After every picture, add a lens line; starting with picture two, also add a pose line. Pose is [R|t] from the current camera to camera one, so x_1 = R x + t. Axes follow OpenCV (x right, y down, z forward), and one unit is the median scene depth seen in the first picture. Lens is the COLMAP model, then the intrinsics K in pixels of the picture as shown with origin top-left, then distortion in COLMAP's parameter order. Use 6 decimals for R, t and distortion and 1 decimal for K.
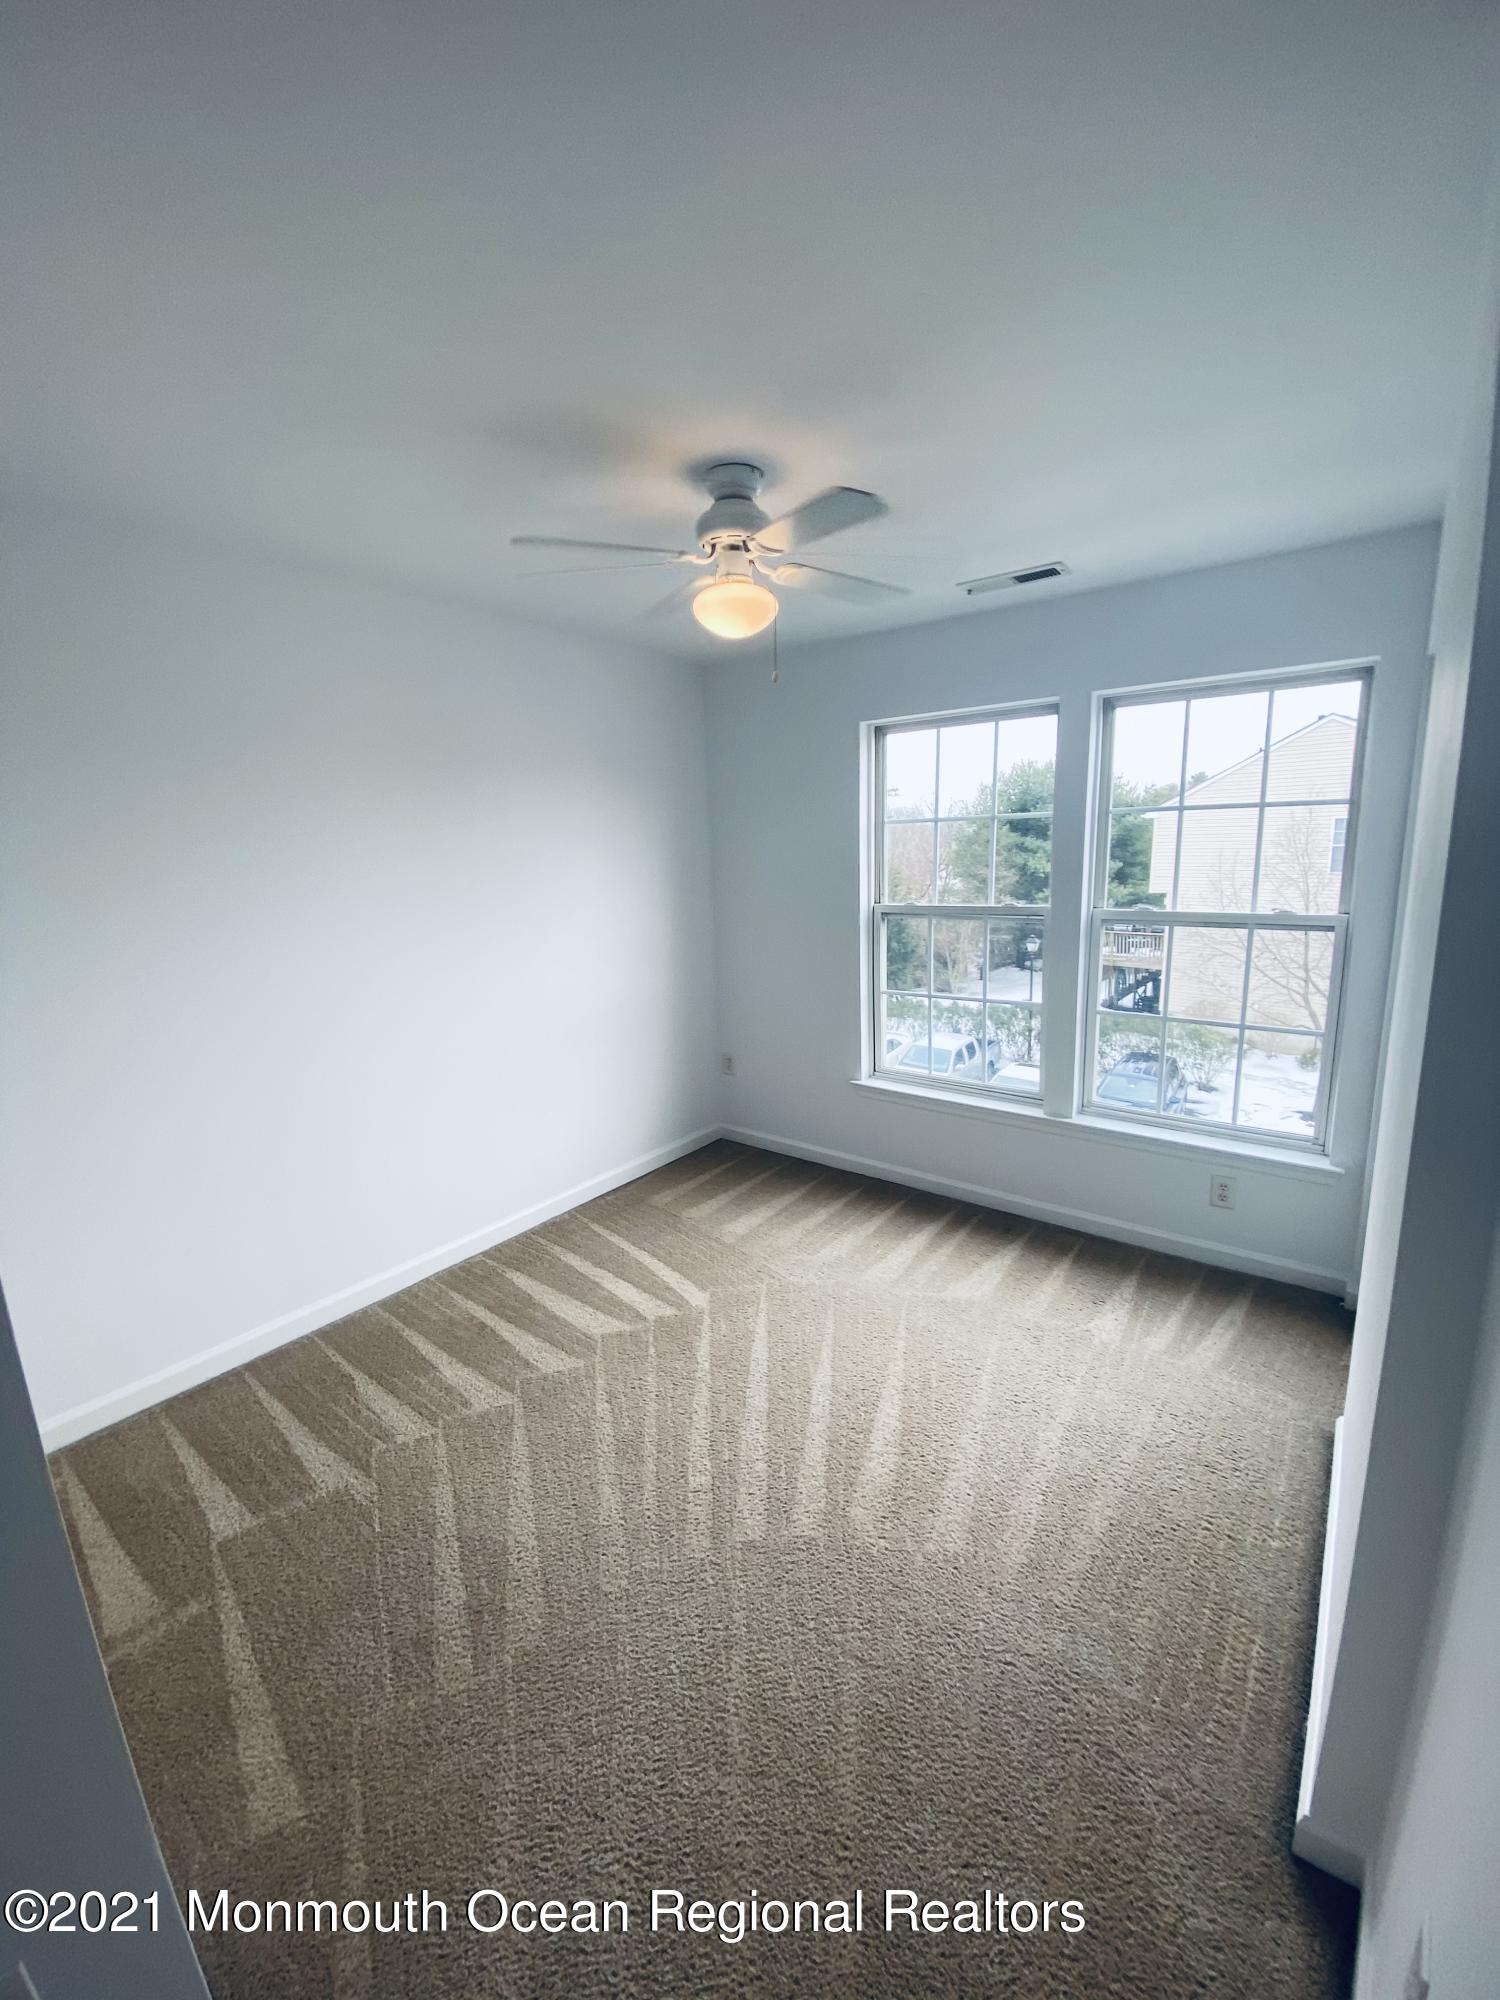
lens RADIAL K [[698.3, 0, 752.5], [0, 698.3, 957.6], [0, 0, 1]] dist [-0.000374, -0.000028]
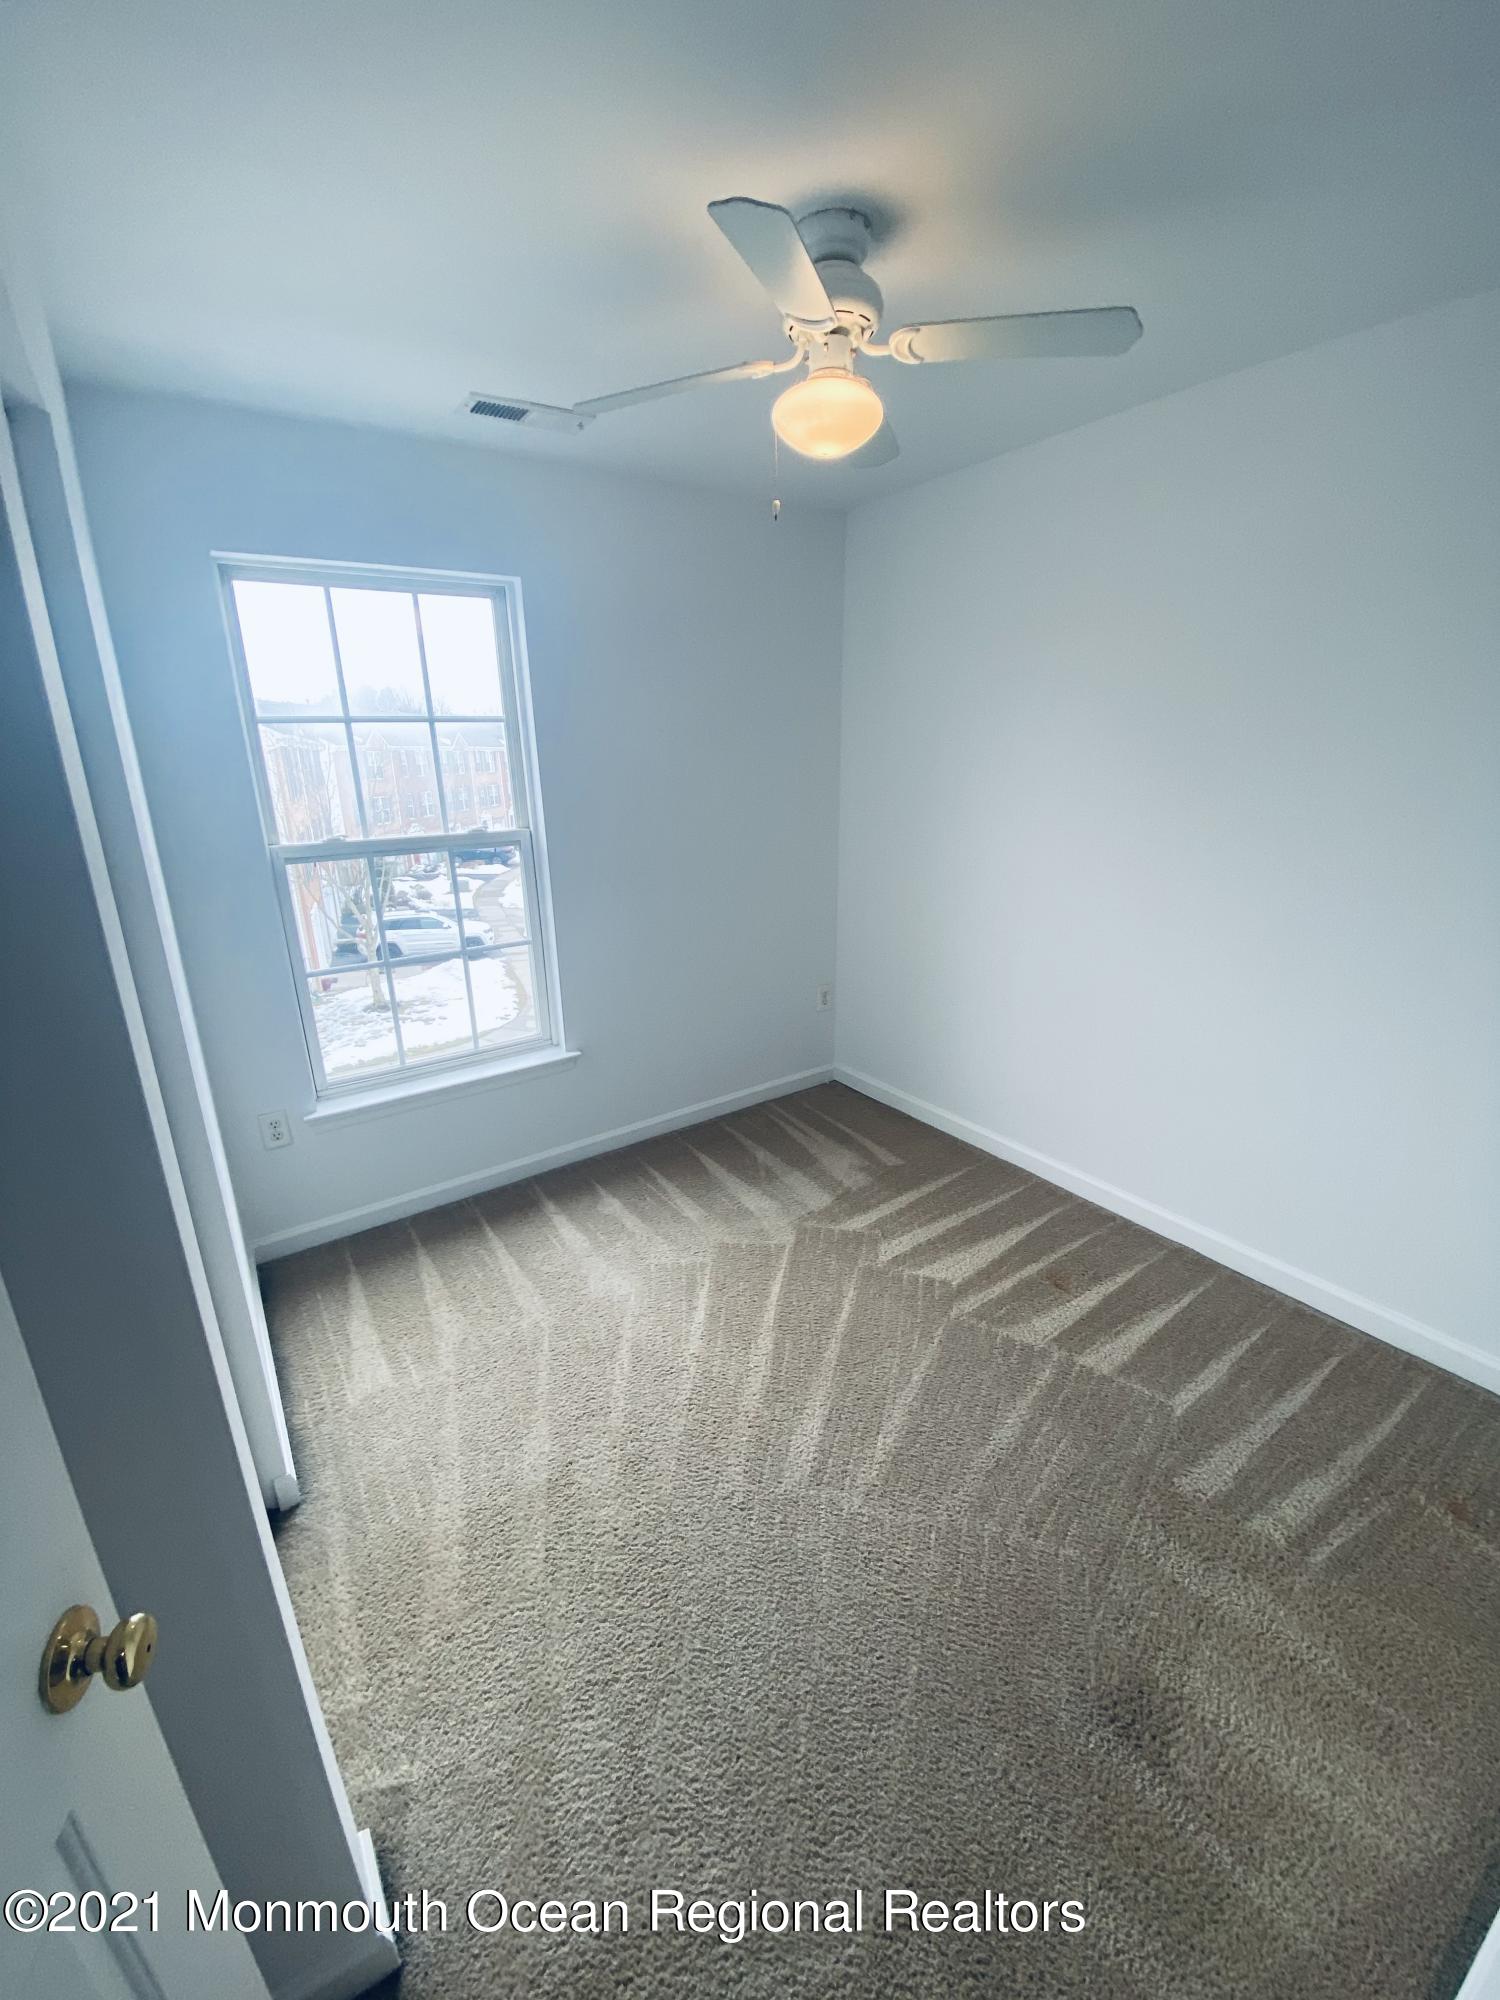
lens RADIAL K [[848.6, 0, 750.0], [0, 848.6, 1000.0], [0, 0, 1]] dist [0.000557, 0.000064]
pose [[0.367558, -0.257716, 0.893579, -0.332093], [0.164994, 0.963665, 0.210062, -0.026603], [-0.915247, 0.070225, 0.396725, 0.225011]]
